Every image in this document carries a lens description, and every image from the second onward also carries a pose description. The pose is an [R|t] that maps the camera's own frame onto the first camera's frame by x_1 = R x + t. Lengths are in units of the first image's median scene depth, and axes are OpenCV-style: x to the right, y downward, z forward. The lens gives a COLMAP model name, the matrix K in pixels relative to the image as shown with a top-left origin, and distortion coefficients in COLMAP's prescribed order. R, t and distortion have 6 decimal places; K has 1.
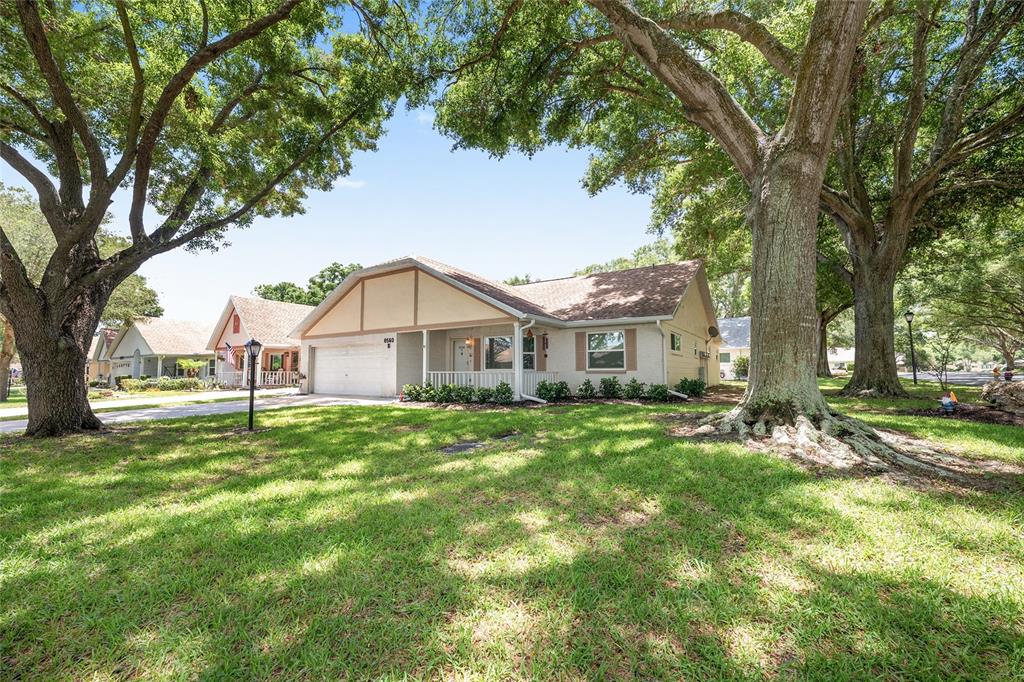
lens RADIAL K [[429.1, 0, 512.0], [0, 429.1, 341.0], [0, 0, 1]] dist [-0.026826, 0.004872]
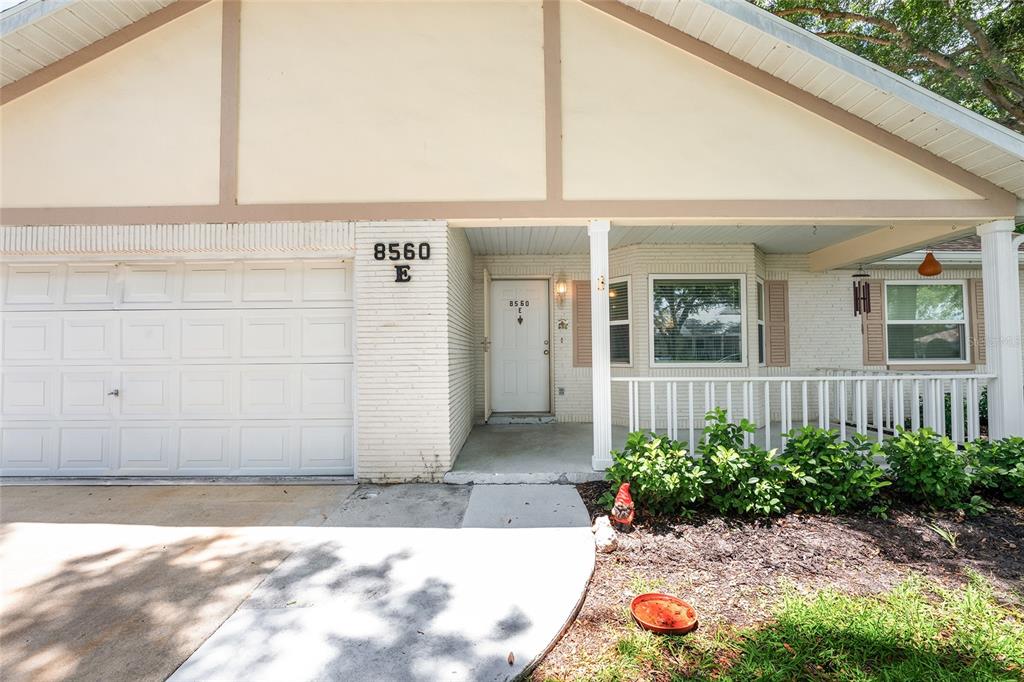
lens RADIAL K [[450.0, 0, 512.0], [0, 450.0, 341.0], [0, 0, 1]] dist [-0.023359, 0.004614]
pose [[0.833900, 0.011786, 0.551790, -0.395496], [-0.038587, 0.998571, 0.036986, 0.039454], [-0.550565, -0.052135, 0.833163, 0.787658]]
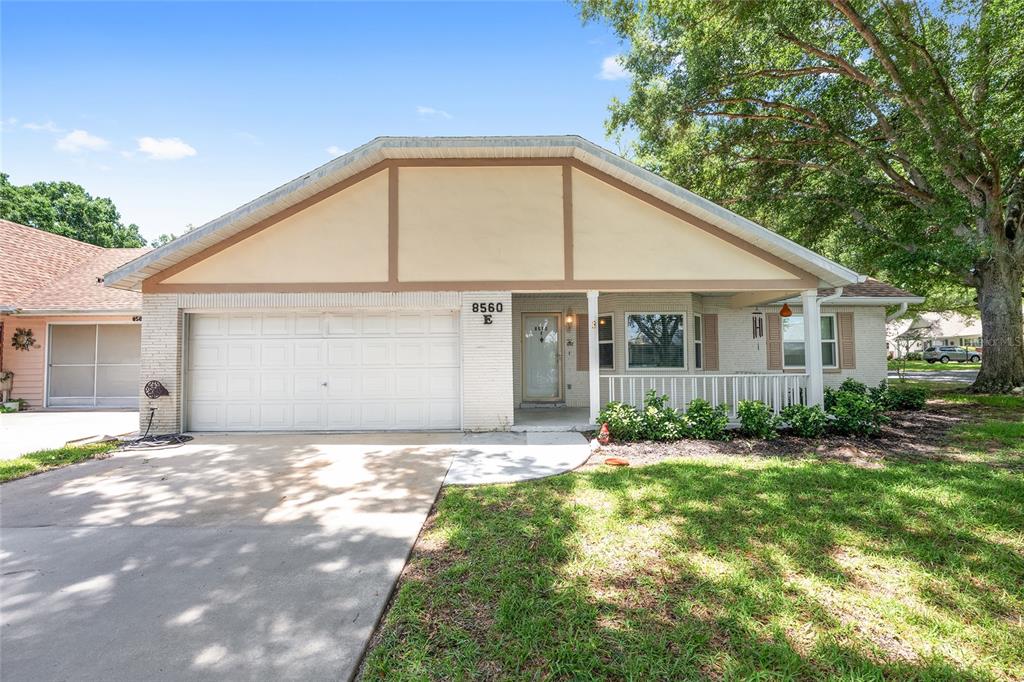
lens RADIAL K [[450.0, 0, 512.0], [0, 450.0, 341.0], [0, 0, 1]] dist [-0.023359, 0.004614]
pose [[0.830526, 0.020912, 0.556588, -0.559474], [-0.038976, 0.999027, 0.020623, 0.024149], [-0.555615, -0.038821, 0.830533, 0.615900]]
